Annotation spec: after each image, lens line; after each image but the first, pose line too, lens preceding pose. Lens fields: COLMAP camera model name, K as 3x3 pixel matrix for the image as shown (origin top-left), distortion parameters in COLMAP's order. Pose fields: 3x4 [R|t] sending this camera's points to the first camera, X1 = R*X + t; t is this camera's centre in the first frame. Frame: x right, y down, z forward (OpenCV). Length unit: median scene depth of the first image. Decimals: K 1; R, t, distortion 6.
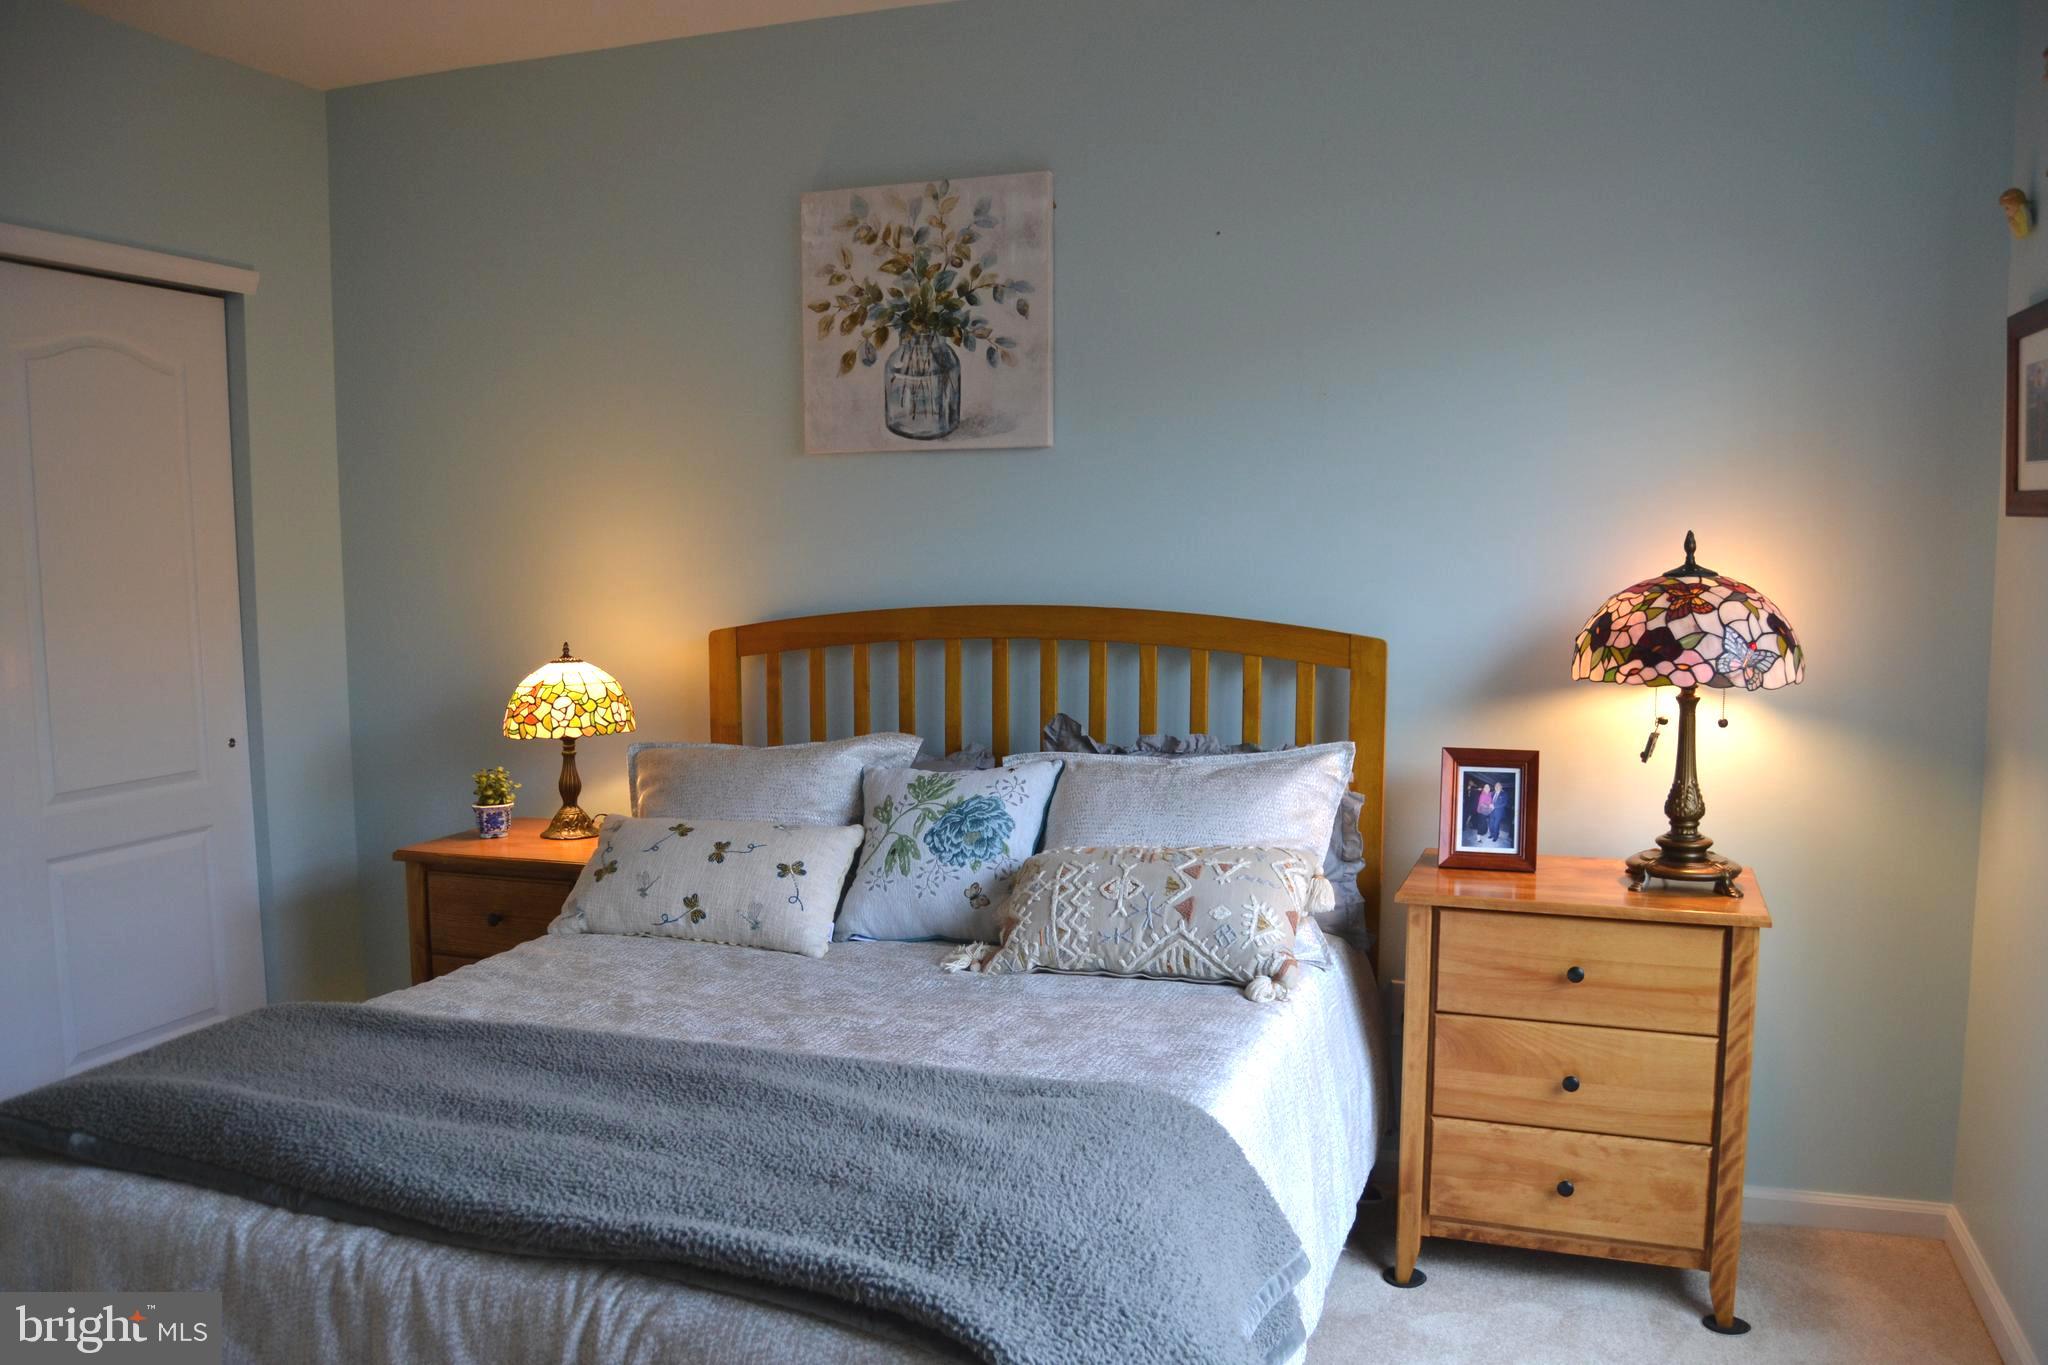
lens RADIAL K [[1615.9, 0, 1018.9], [0, 1615.9, 696.3], [0, 0, 1]] dist [-0.088906, 0.031139]
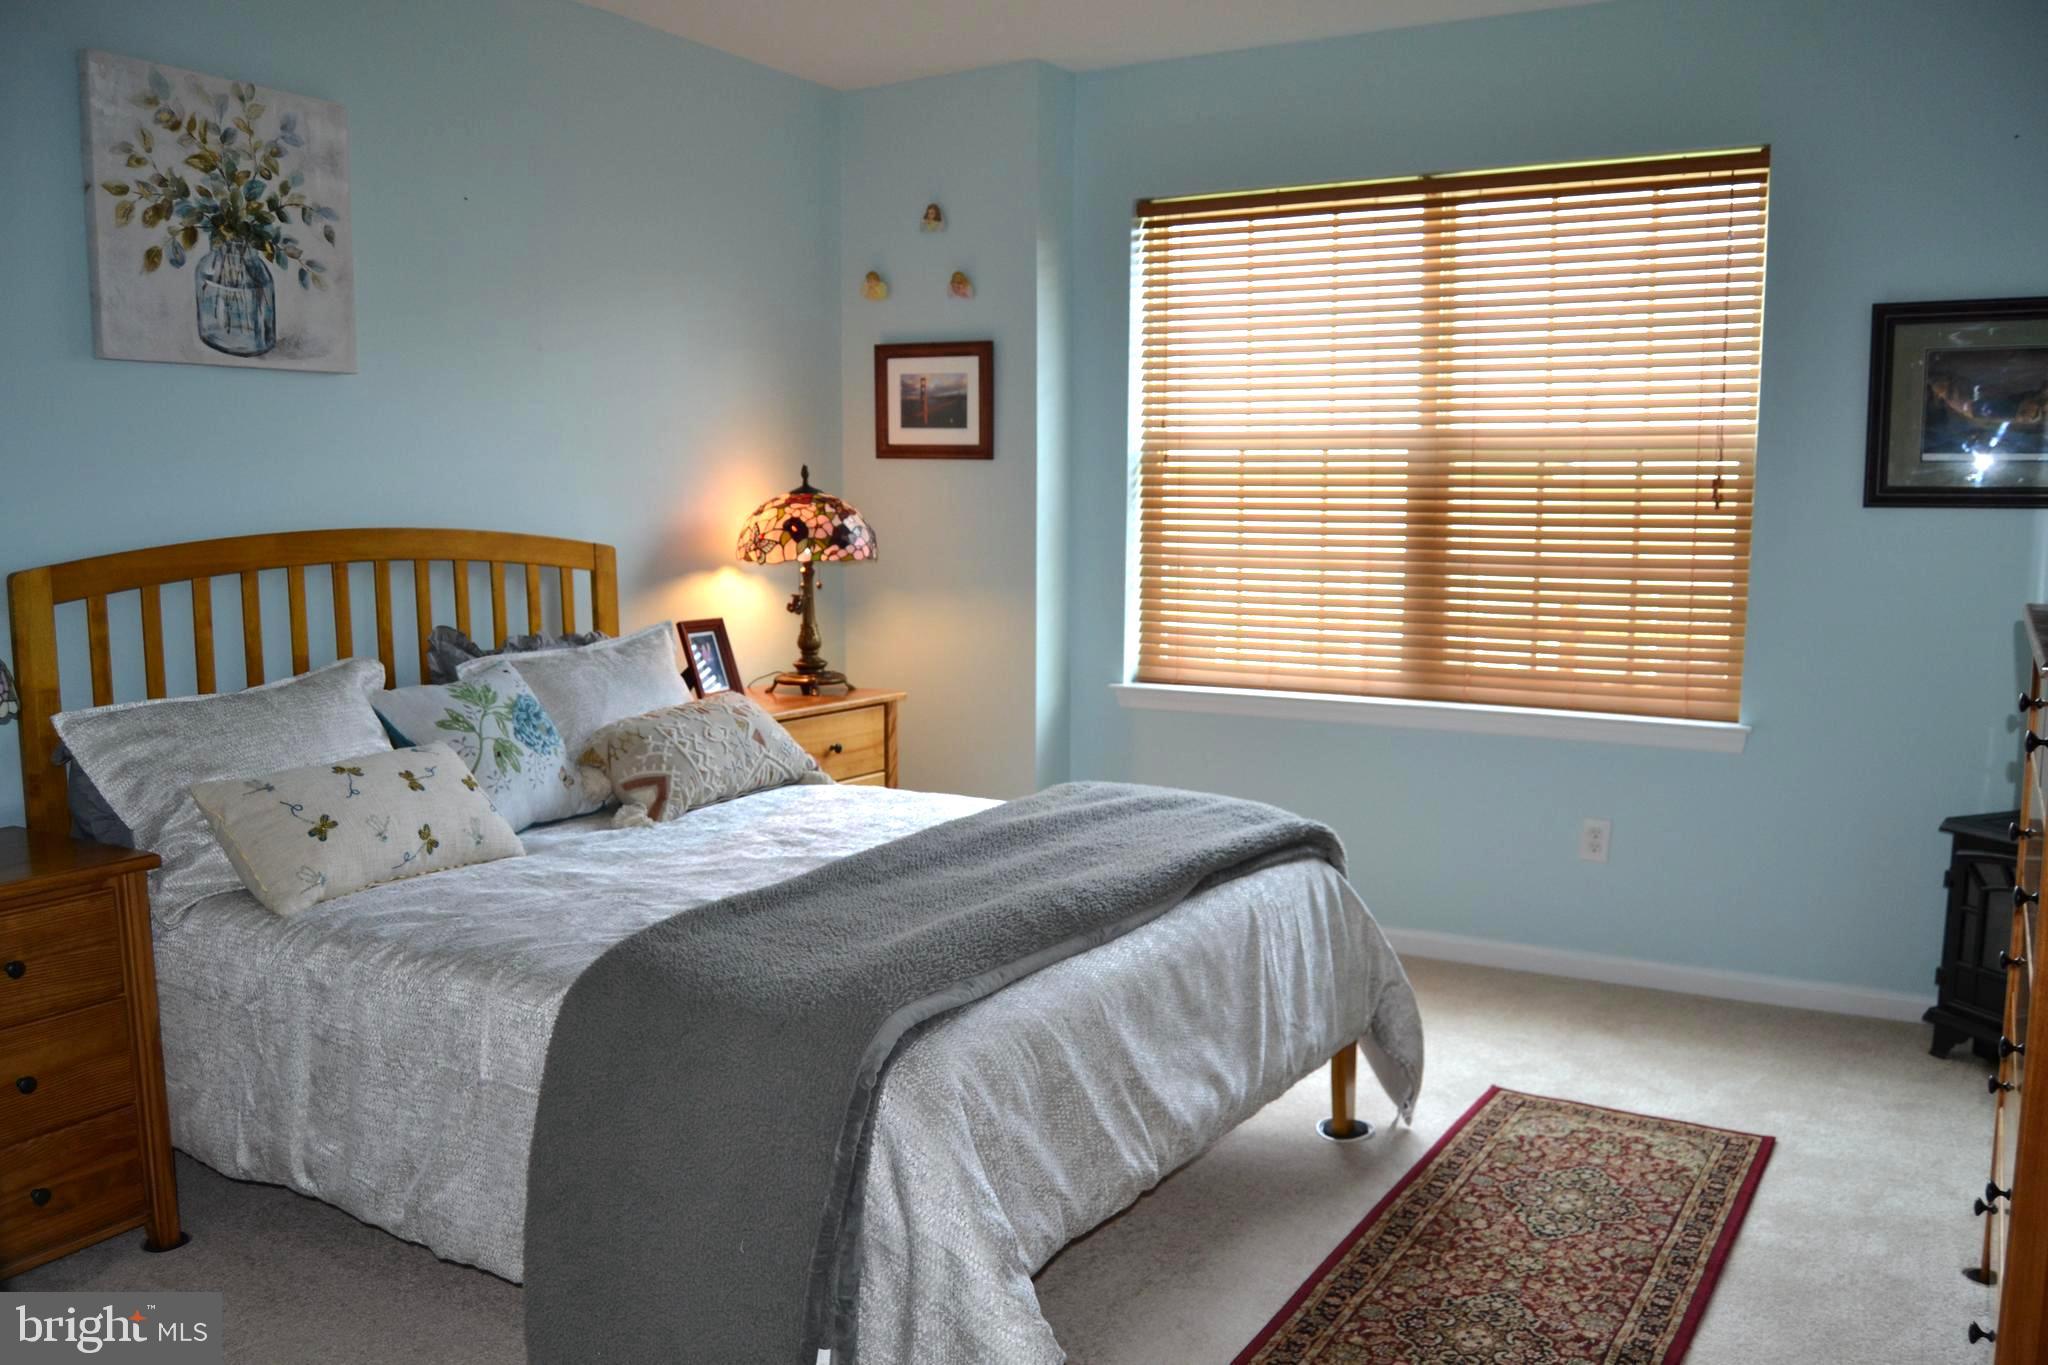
lens RADIAL K [[1615.9, 0, 1024.8], [0, 1615.9, 682.1], [0, 0, 1]] dist [-0.088906, 0.031139]
pose [[0.200084, -0.107433, 0.973871, -0.888540], [0.093334, 0.991540, 0.090207, -0.011436], [-0.975323, 0.072846, 0.208419, 0.380171]]
